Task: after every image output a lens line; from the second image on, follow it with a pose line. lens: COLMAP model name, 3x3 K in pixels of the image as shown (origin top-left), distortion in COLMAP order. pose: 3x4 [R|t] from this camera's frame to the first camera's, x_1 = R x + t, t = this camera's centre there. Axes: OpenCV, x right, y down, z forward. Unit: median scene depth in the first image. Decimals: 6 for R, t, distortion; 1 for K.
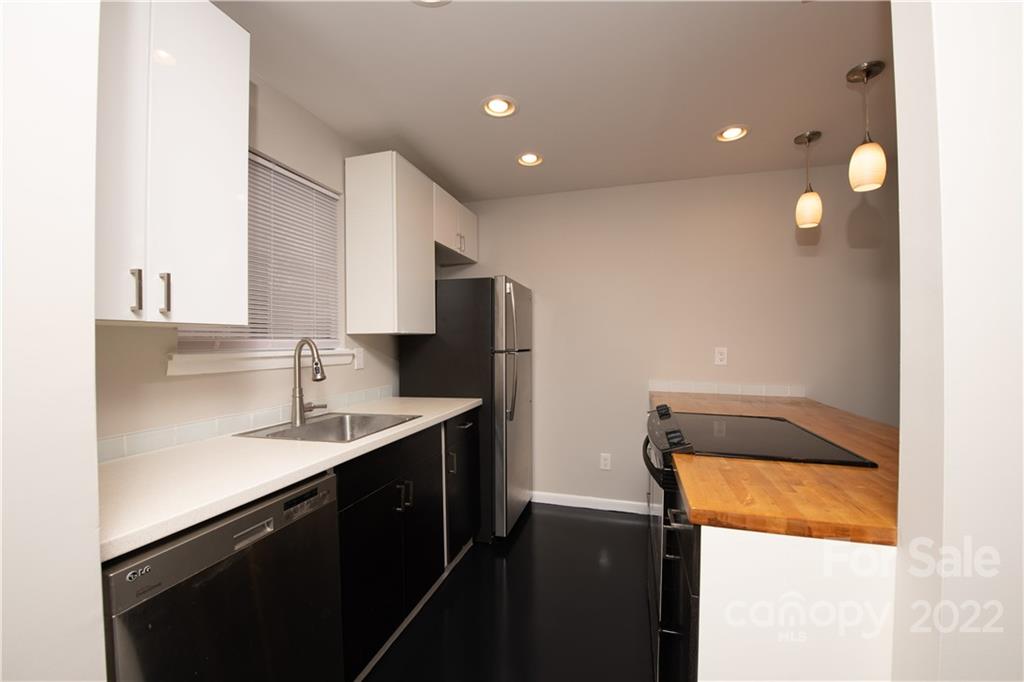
lens RADIAL K [[409.5, 0, 510.9], [0, 409.5, 338.1], [0, 0, 1]] dist [-0.000269, -0.000049]
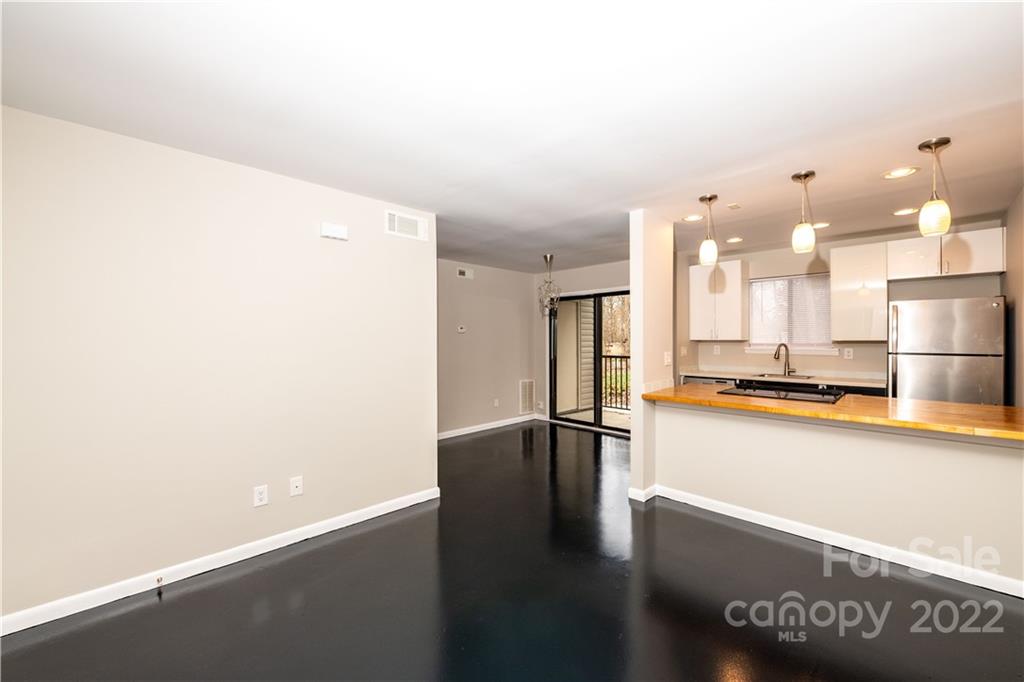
lens RADIAL K [[409.5, 0, 510.9], [0, 409.5, 338.1], [0, 0, 1]] dist [-0.000269, -0.000049]
pose [[-0.478991, 0.001776, -0.877818, 1.970072], [0.000247, 0.999998, 0.001888, -0.025204], [0.877820, 0.000687, -0.478990, 0.530540]]
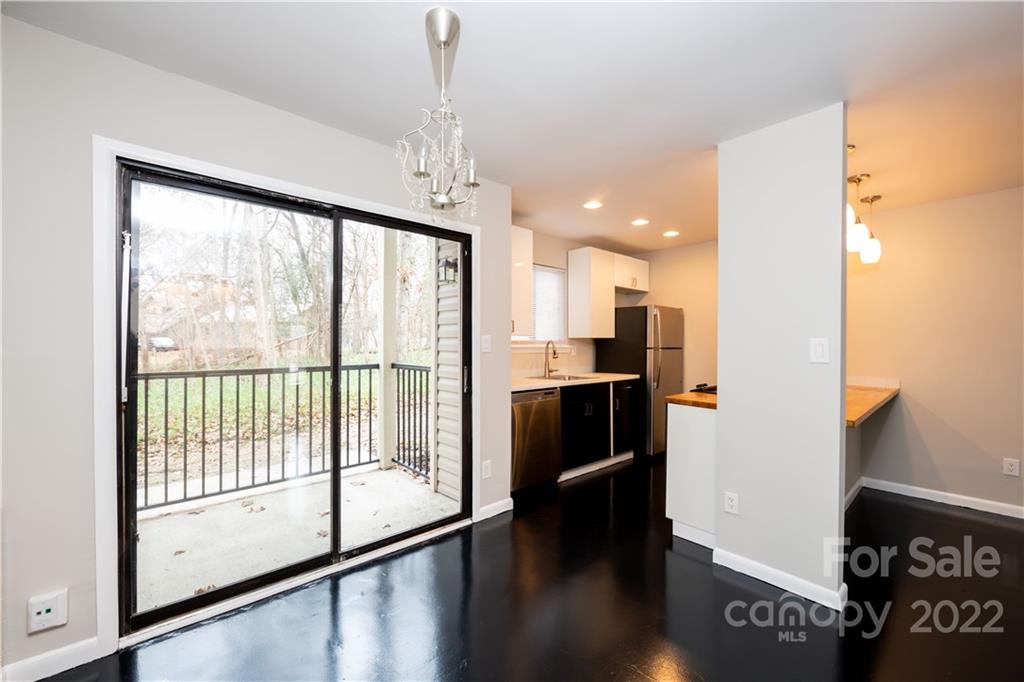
lens RADIAL K [[398.3, 0, 512.0], [0, 398.3, 341.0], [0, 0, 1]] dist [-0.013585, -0.000015]
pose [[0.853136, 0.006014, -0.521653, 0.362187], [-0.009530, 0.999946, -0.004058, 0.014421], [0.521601, 0.008433, 0.853148, -0.766400]]
